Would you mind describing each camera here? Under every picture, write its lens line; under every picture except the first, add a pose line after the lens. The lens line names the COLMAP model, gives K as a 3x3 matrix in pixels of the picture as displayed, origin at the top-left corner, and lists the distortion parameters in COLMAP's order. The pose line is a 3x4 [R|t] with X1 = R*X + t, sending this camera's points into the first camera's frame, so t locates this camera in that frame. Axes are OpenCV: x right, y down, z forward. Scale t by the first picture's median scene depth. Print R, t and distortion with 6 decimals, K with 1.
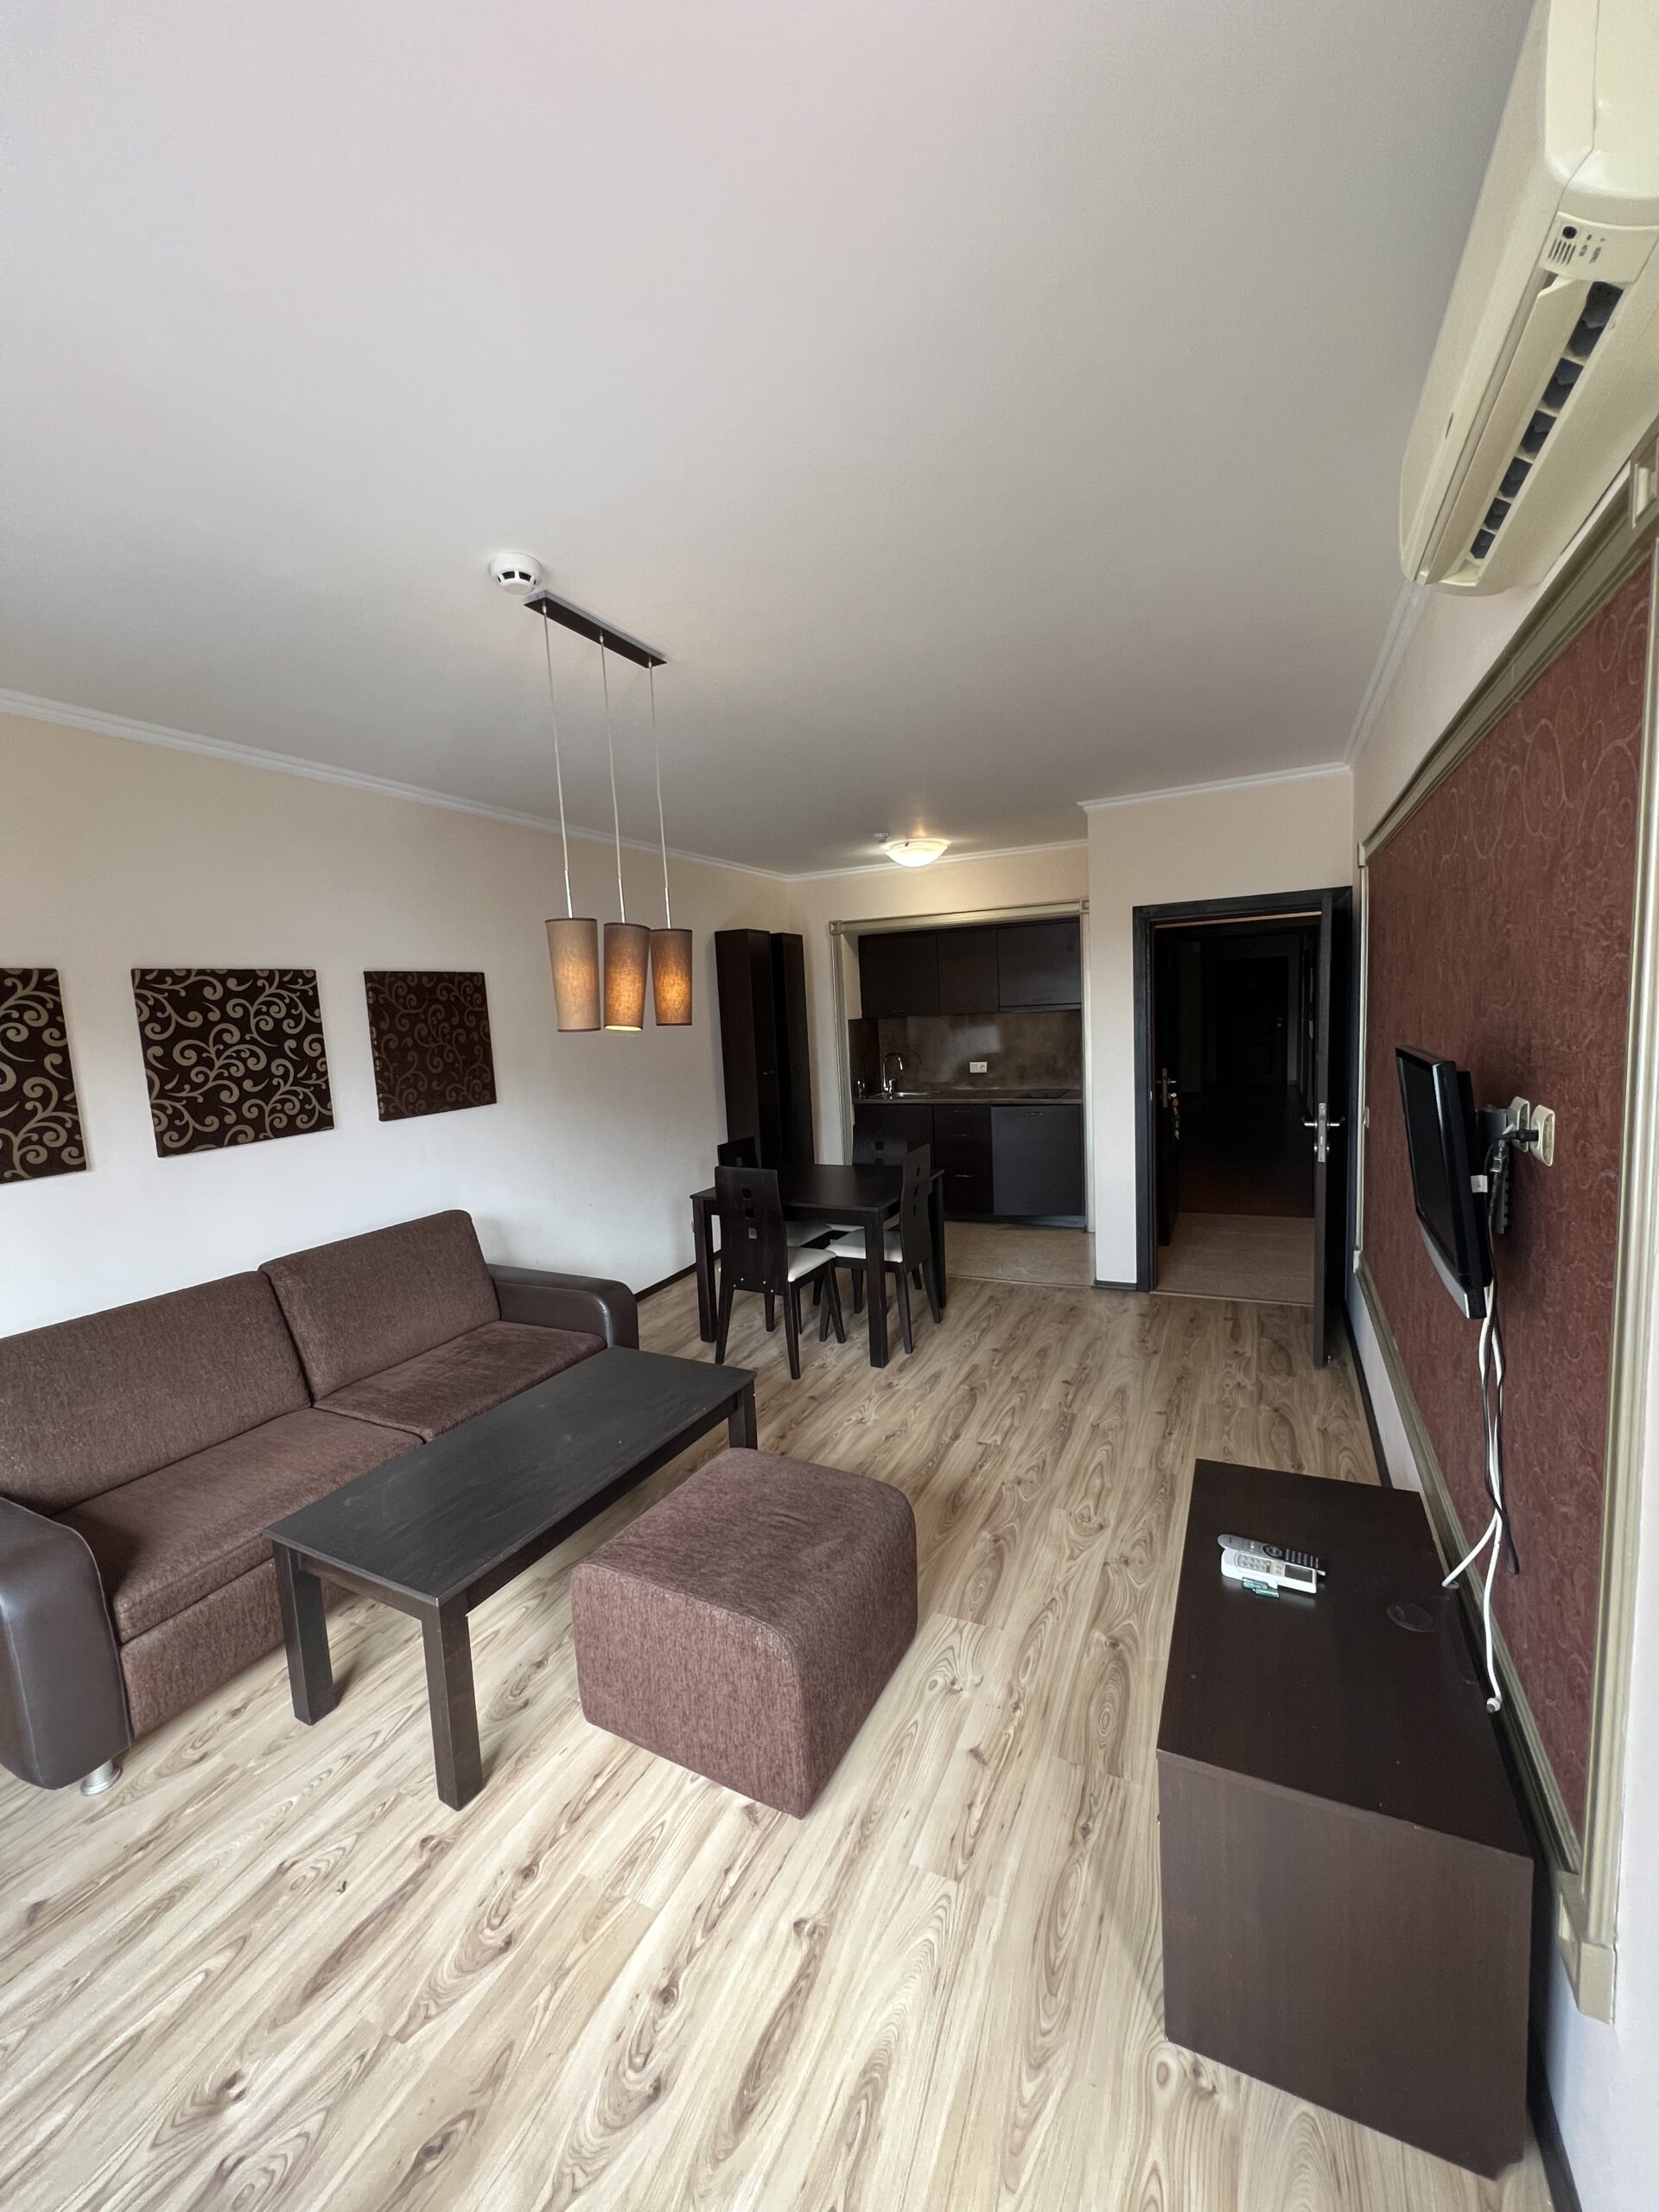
lens RADIAL K [[884.2, 0, 826.2], [0, 884.2, 1101.8], [0, 0, 1]] dist [0.000214, -0.000315]
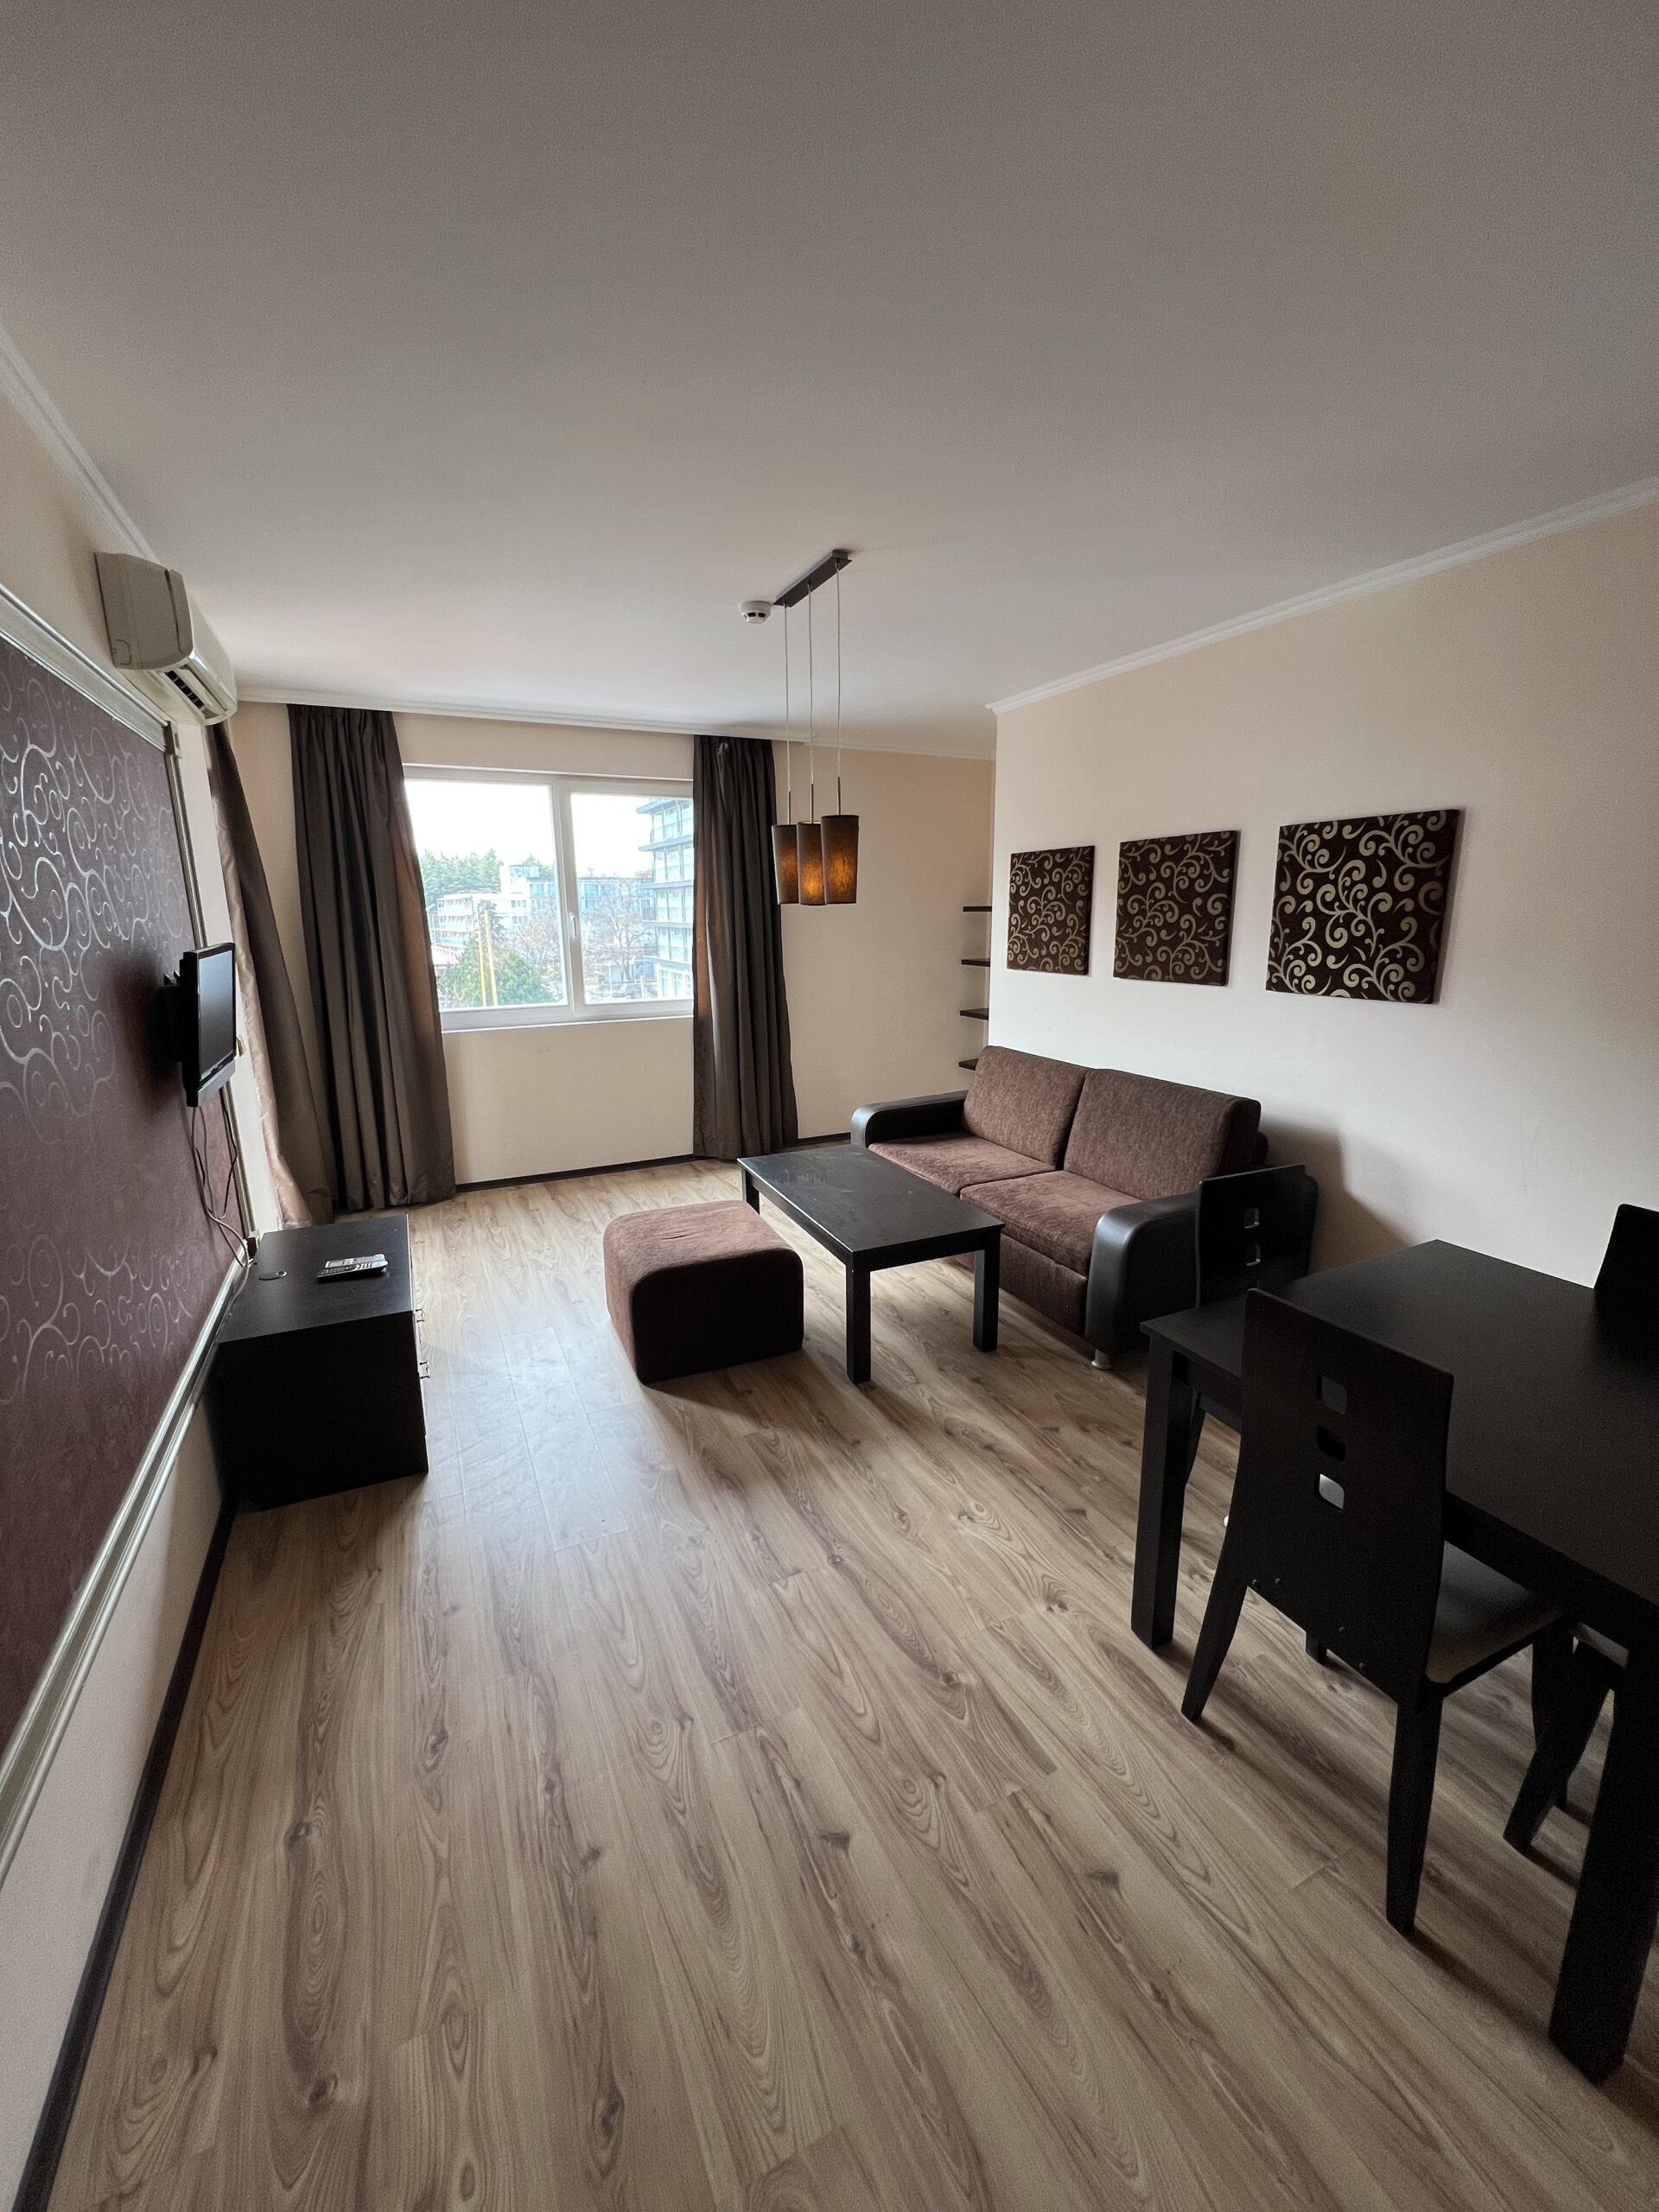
lens RADIAL K [[884.2, 0, 834.5], [0, 884.2, 1105.7], [0, 0, 1]] dist [0.000214, -0.000315]
pose [[-0.612929, 0.228893, -0.756258, 0.627990], [-0.041966, 0.946340, 0.320437, -0.172425], [0.789023, 0.228142, -0.570433, 1.431307]]
